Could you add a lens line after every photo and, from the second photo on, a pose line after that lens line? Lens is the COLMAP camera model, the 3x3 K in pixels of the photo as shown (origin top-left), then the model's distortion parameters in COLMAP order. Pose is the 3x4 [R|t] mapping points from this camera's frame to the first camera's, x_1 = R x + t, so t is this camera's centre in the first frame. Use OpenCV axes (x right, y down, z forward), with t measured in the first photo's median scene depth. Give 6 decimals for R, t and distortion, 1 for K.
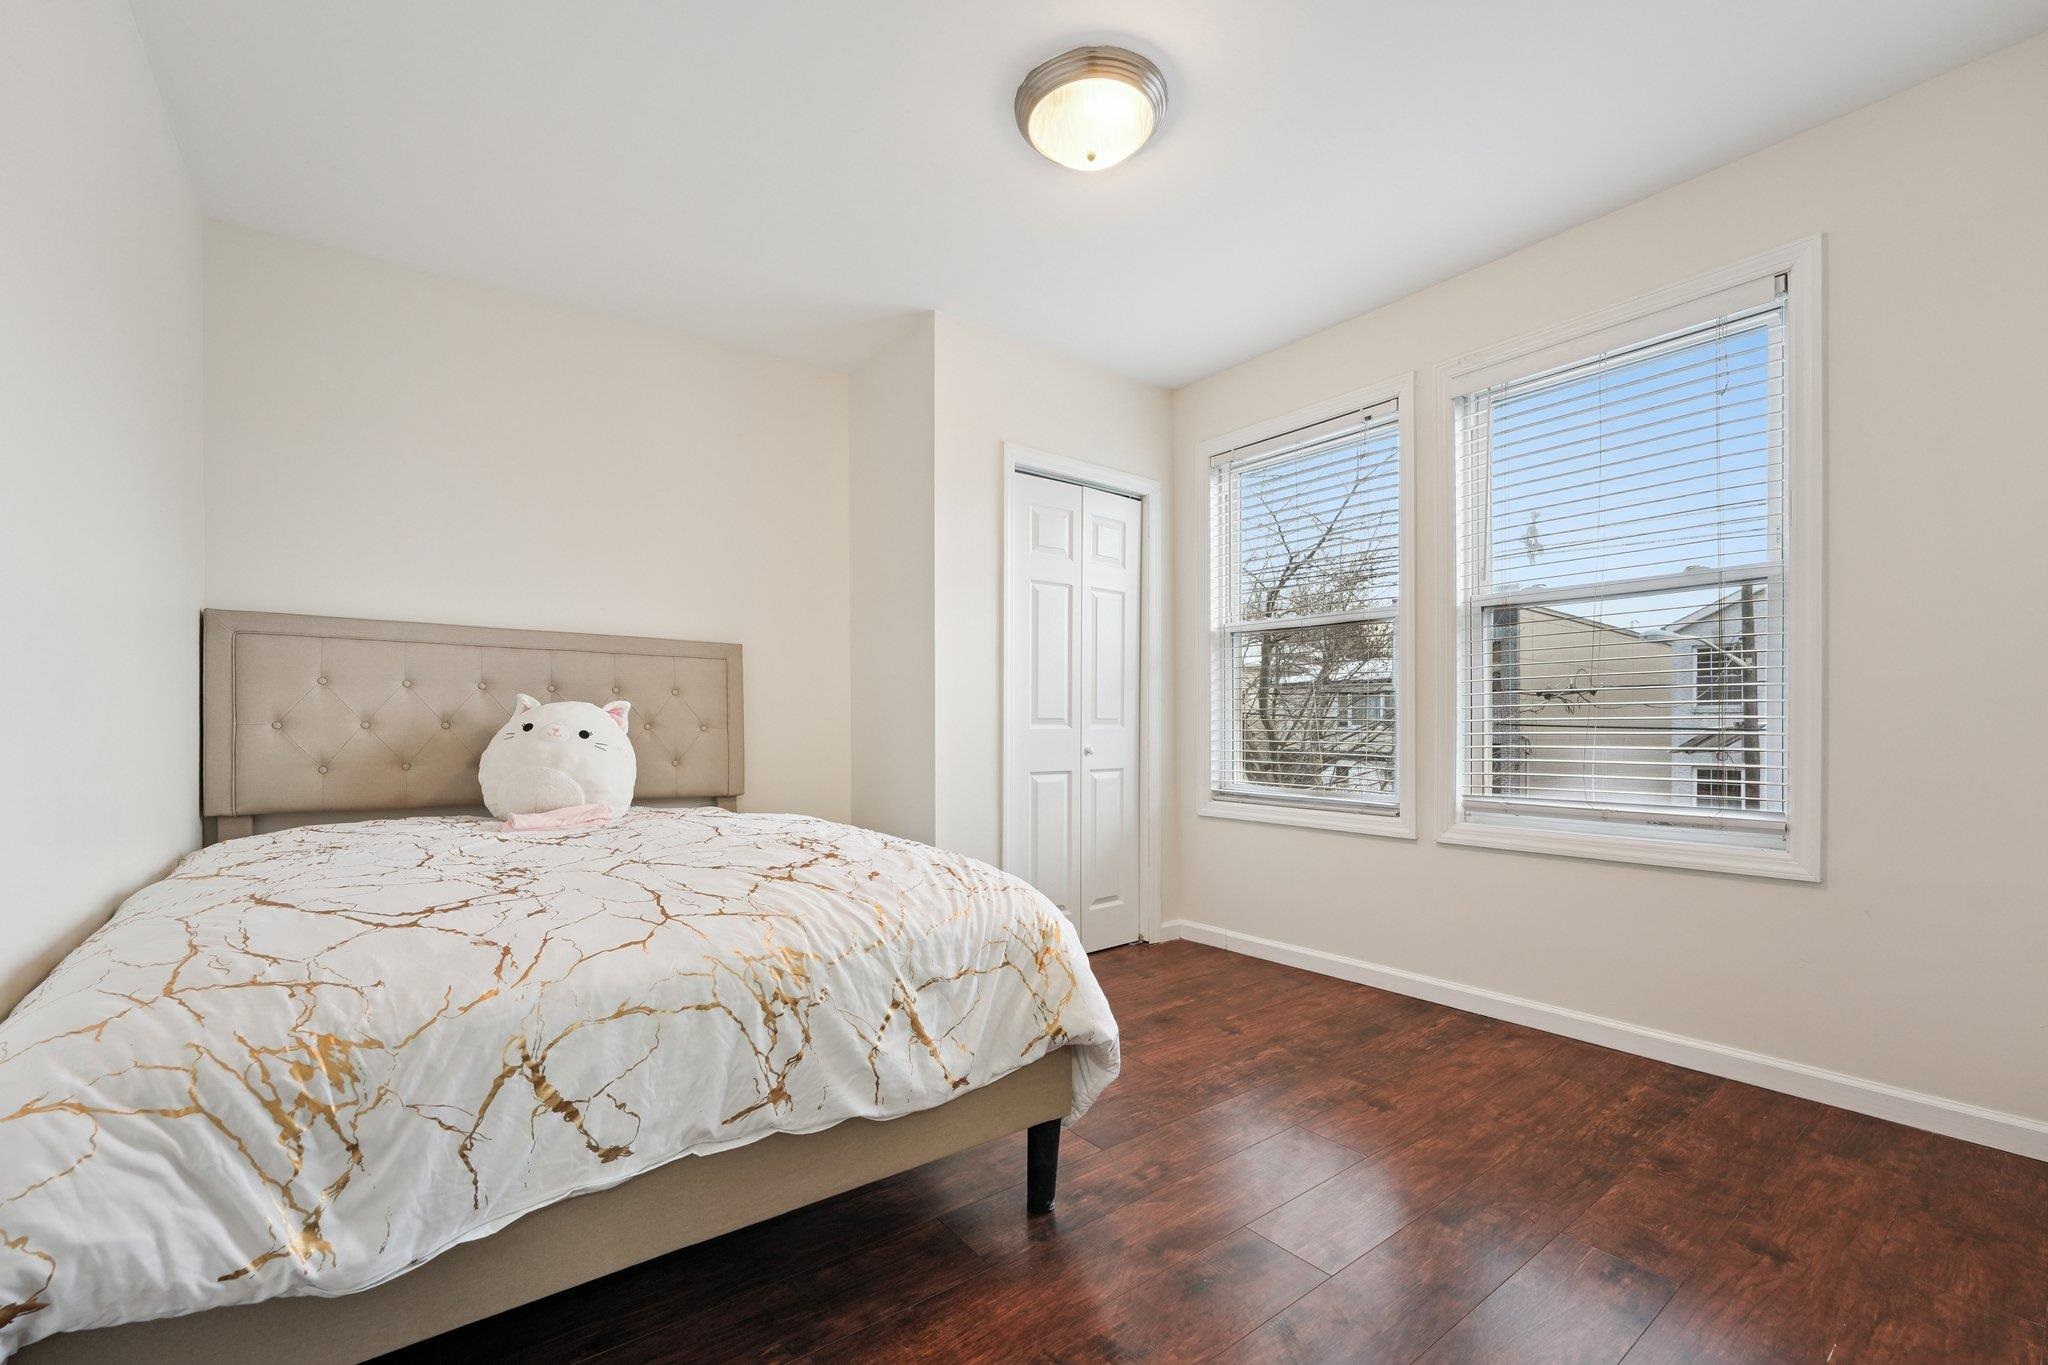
lens RADIAL K [[845.1, 0, 1017.4], [0, 845.1, 719.2], [0, 0, 1]] dist [-0.028671, -0.000101]
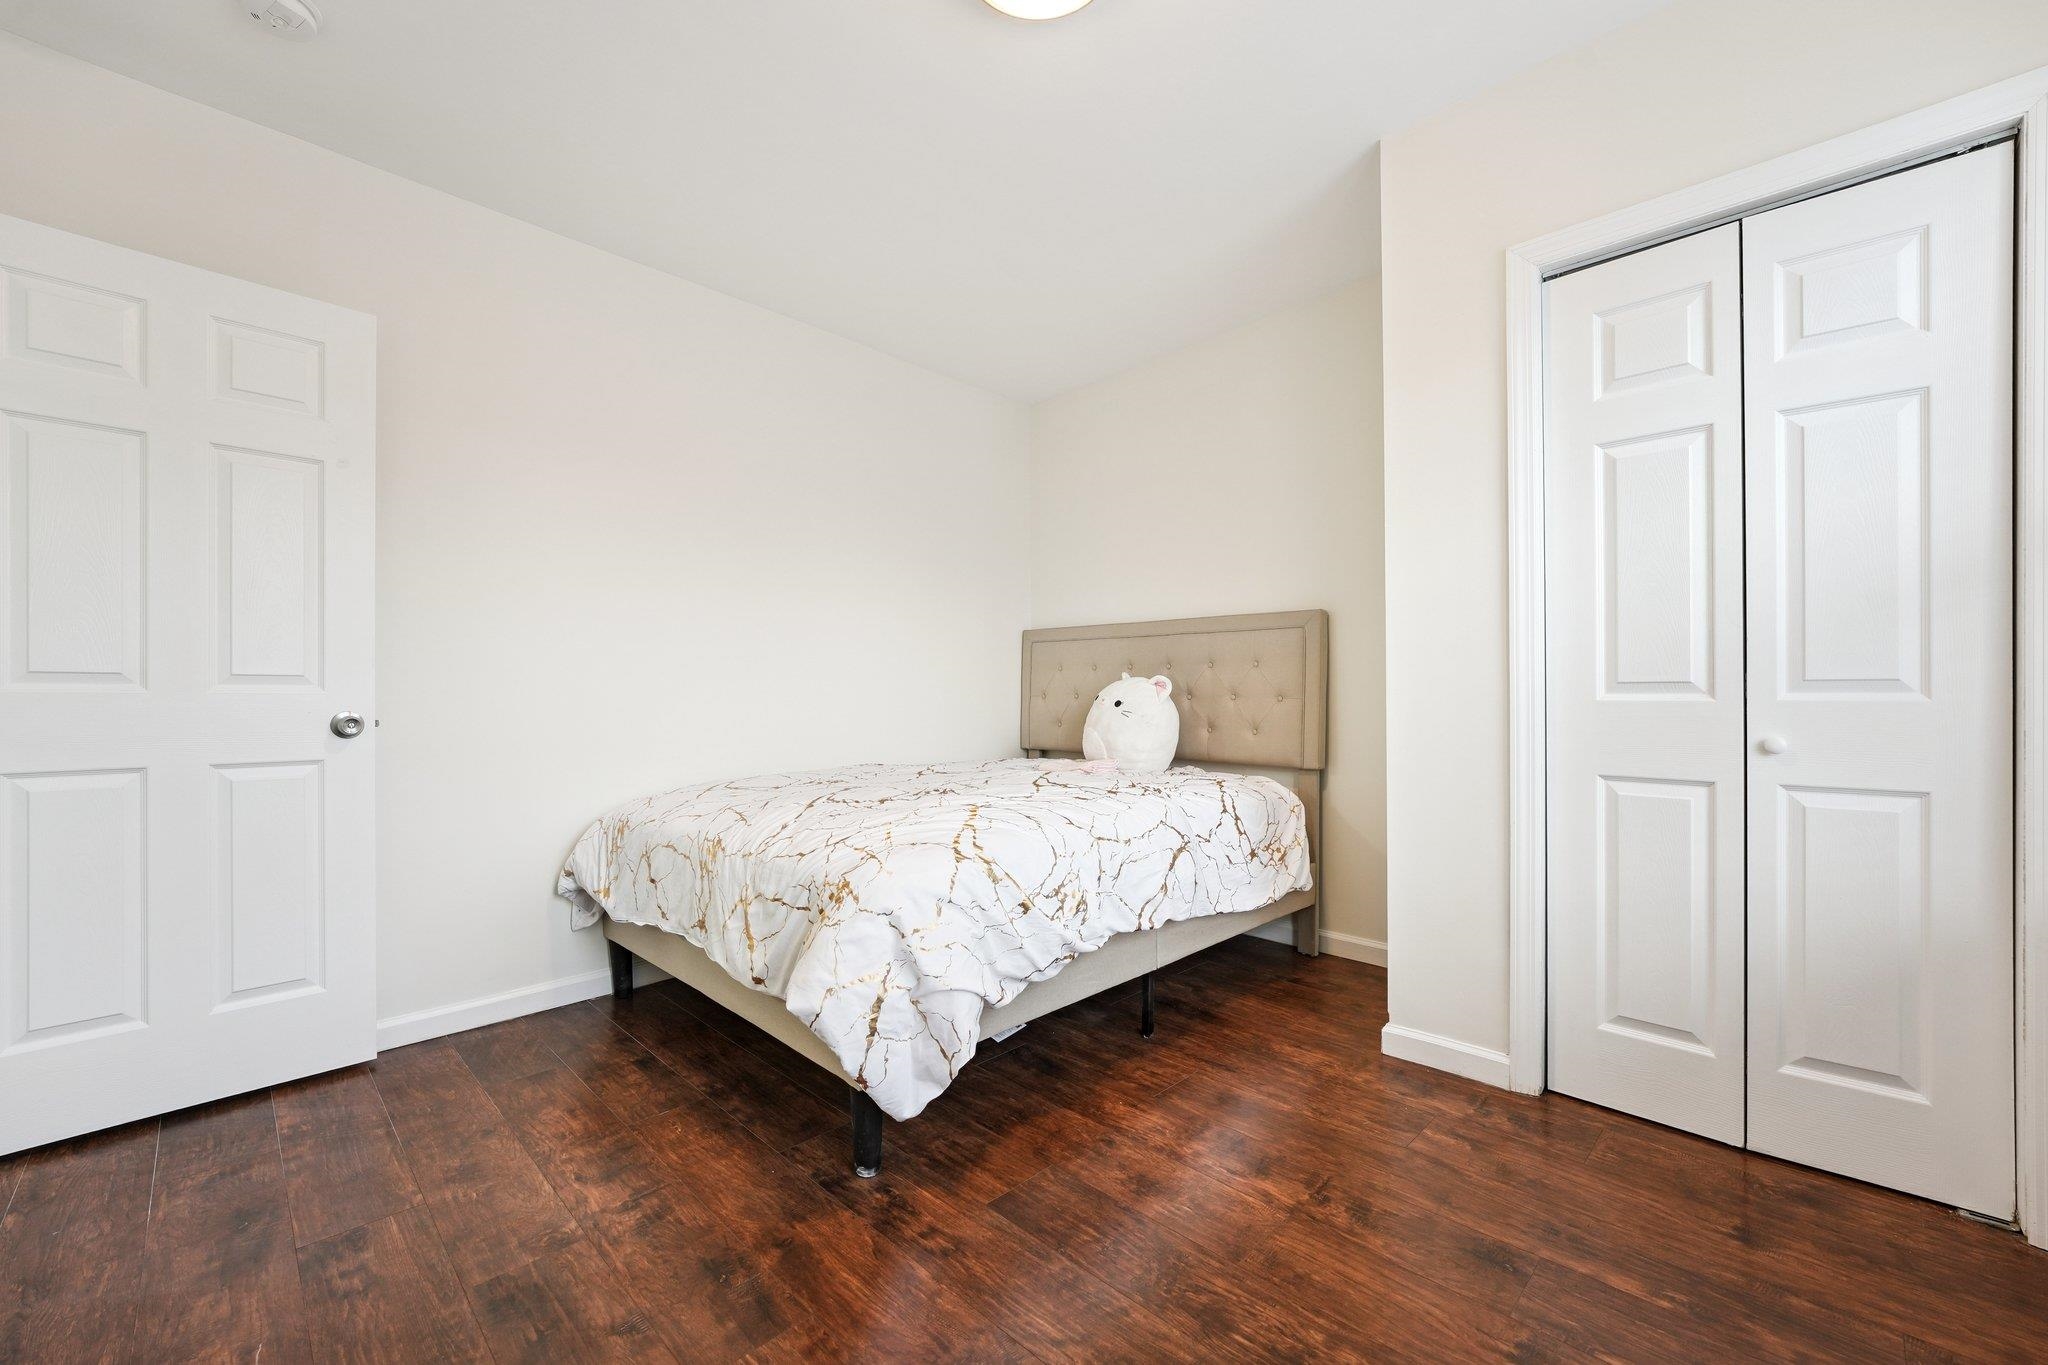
lens RADIAL K [[833.3, 0, 1008.0], [0, 833.3, 686.4], [0, 0, 1]] dist [-0.005497, 0.000347]
pose [[0.128258, -0.011073, -0.991679, 0.619519], [0.013165, 0.999869, -0.009461, 0.001907], [0.991653, -0.011842, 0.128387, 0.607614]]
